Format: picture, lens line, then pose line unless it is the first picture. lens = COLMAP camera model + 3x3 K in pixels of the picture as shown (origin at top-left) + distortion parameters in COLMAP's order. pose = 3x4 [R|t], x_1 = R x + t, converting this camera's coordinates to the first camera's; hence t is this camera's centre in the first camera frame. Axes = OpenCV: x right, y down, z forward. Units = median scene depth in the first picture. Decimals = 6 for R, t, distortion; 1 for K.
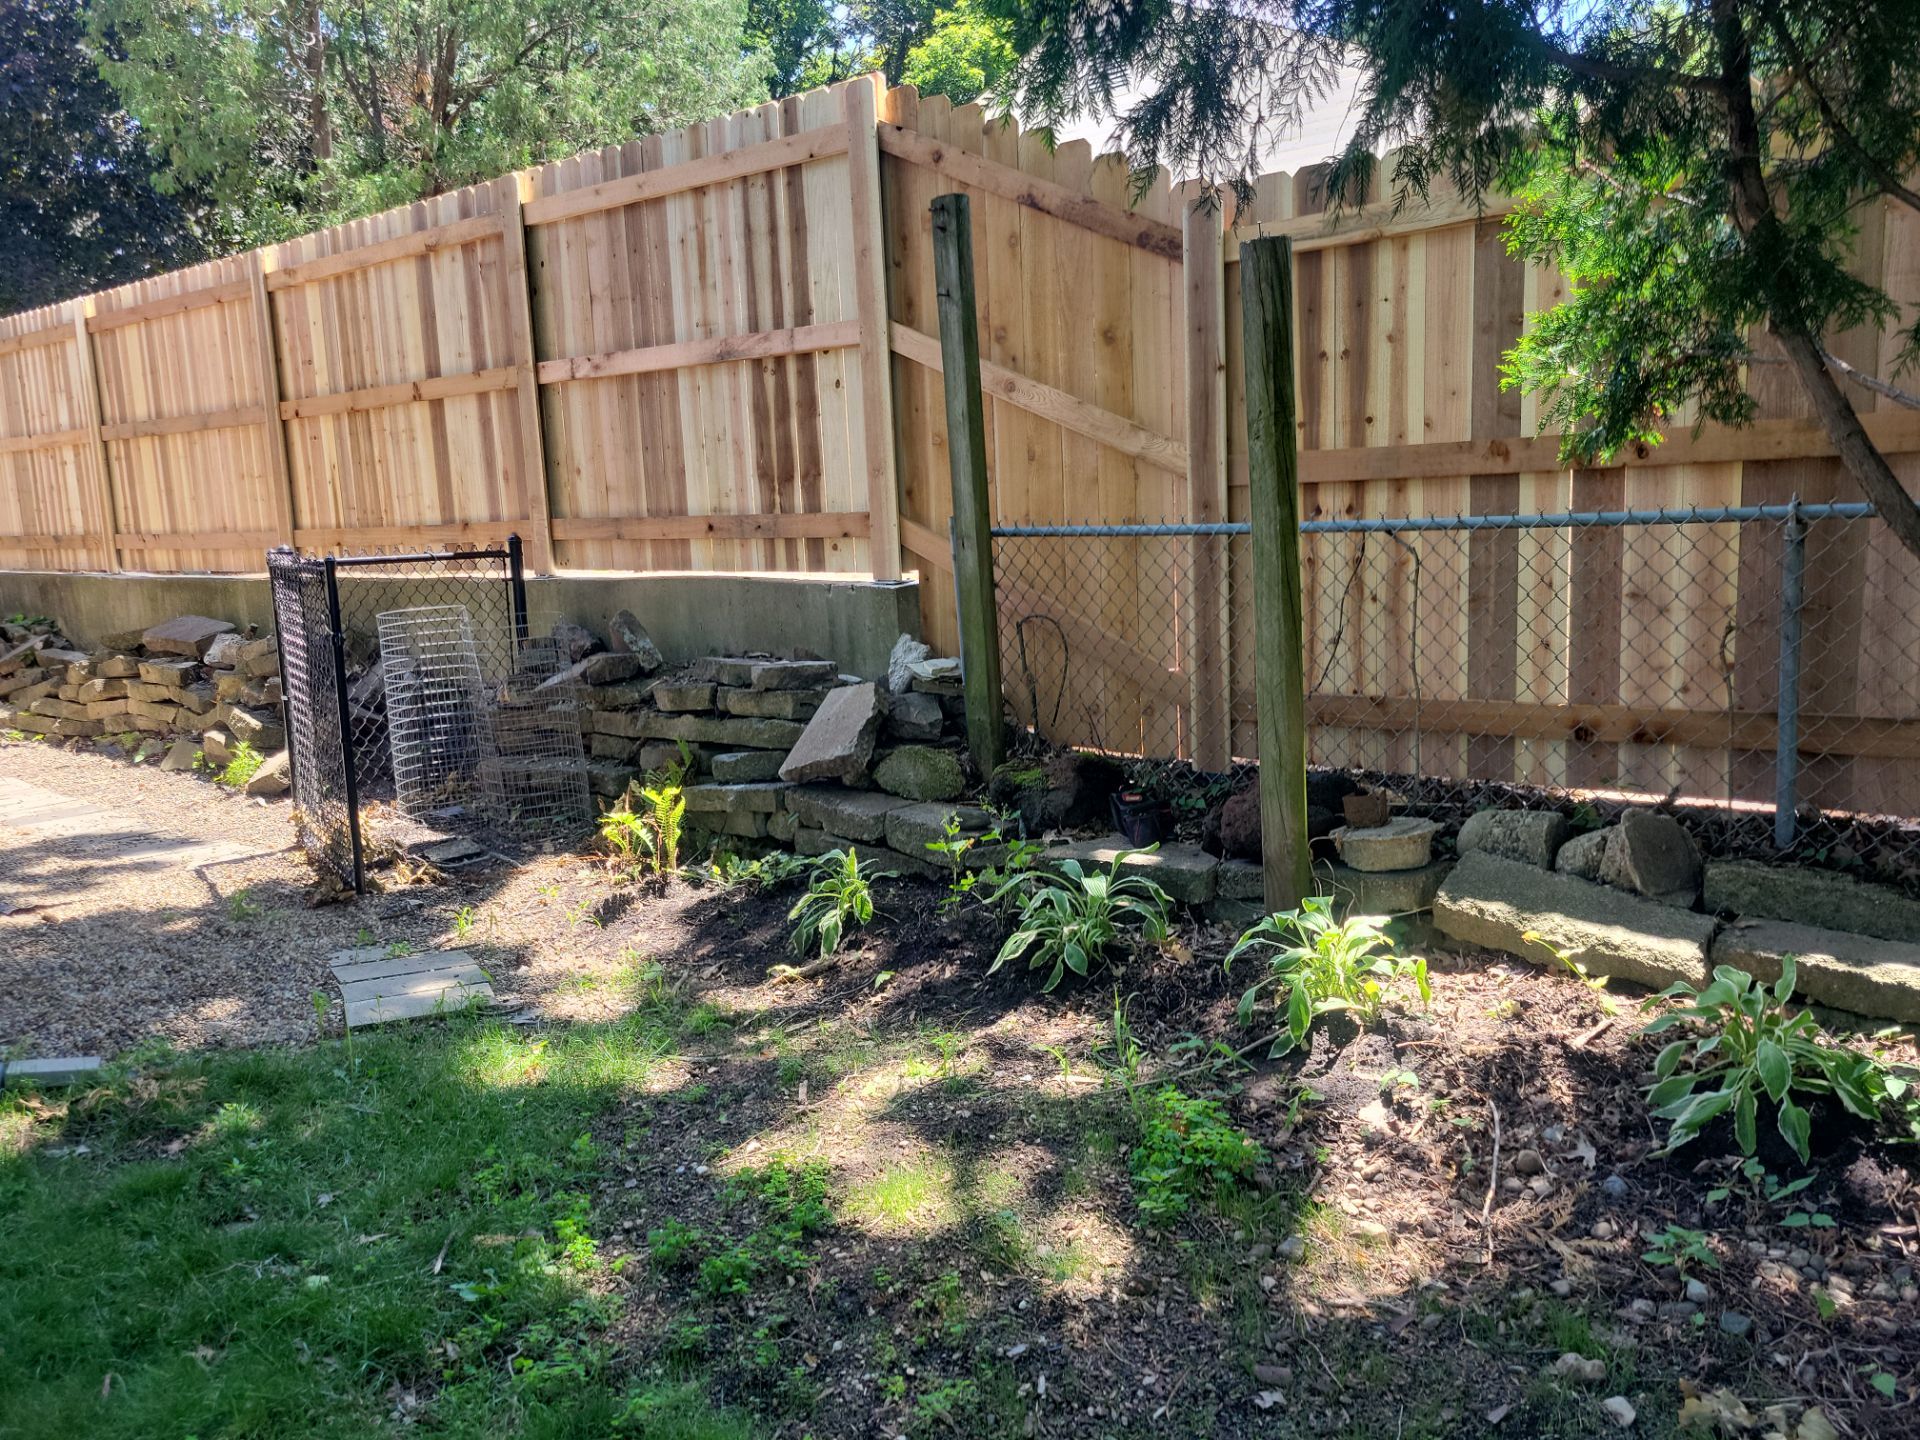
lens RADIAL K [[1436.1, 0, 973.1], [0, 1436.1, 706.6], [0, 0, 1]] dist [0.037489, -0.007632]
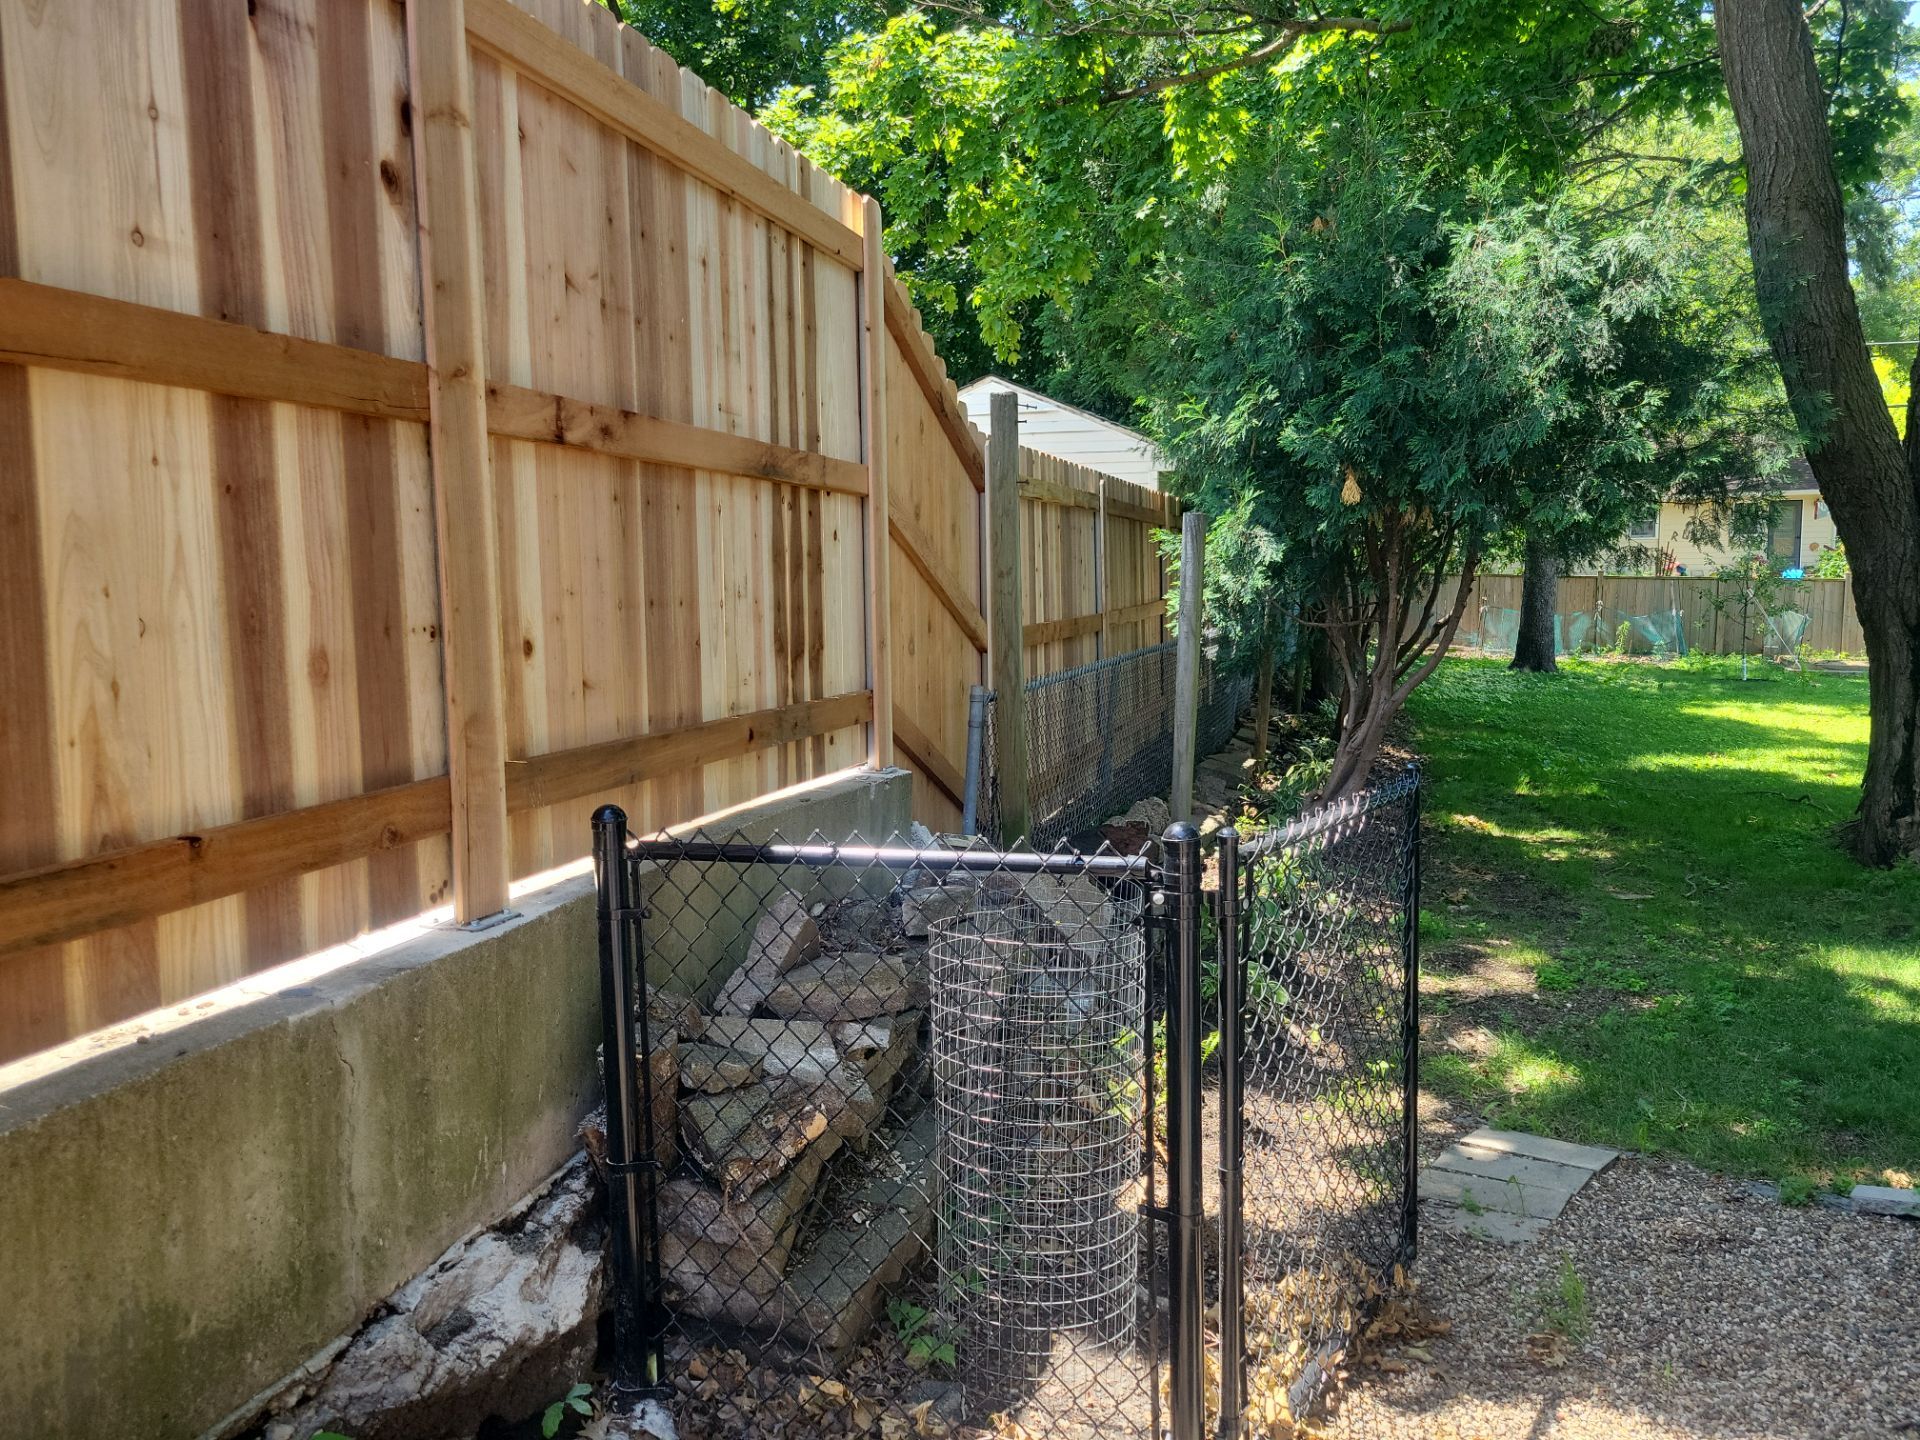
lens RADIAL K [[1459.7, 0, 957.1], [0, 1459.7, 752.6], [0, 0, 1]] dist [-0.006950, -0.003958]
pose [[-0.396991, -0.036602, 0.917093, -0.715996], [0.202089, 0.971197, 0.126242, -0.161389], [-0.895298, 0.235451, -0.378159, 1.051959]]
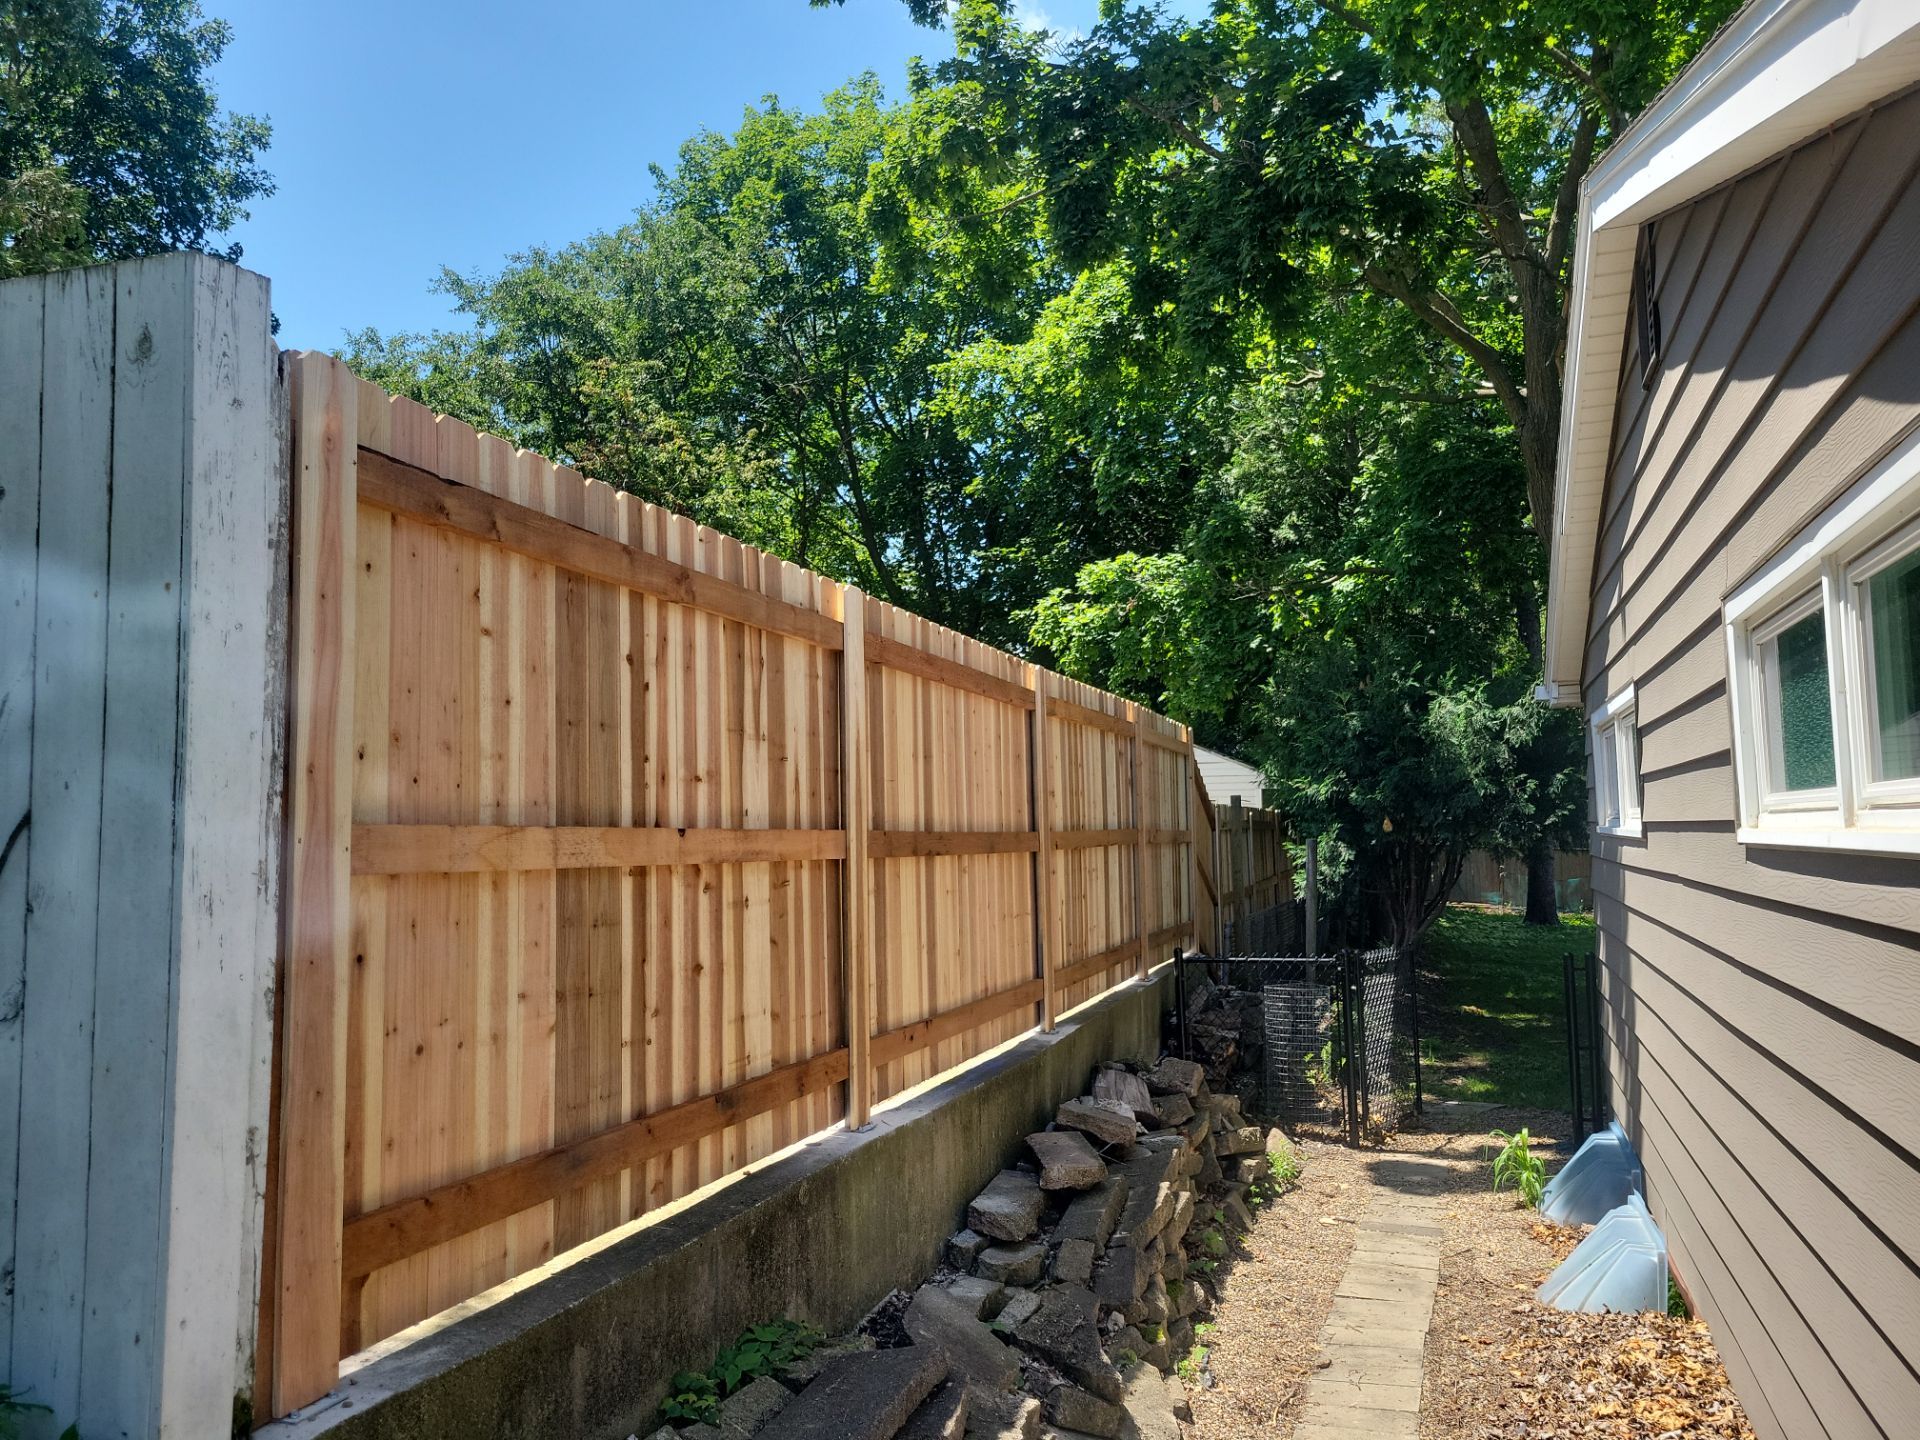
lens RADIAL K [[1436.1, 0, 973.1], [0, 1436.1, 706.6], [0, 0, 1]] dist [0.037489, -0.007632]
pose [[-0.375000, 0.155917, 0.913819, -1.671650], [0.202459, 0.975733, -0.083399, -0.283389], [-0.904647, 0.153736, -0.397466, 1.780939]]
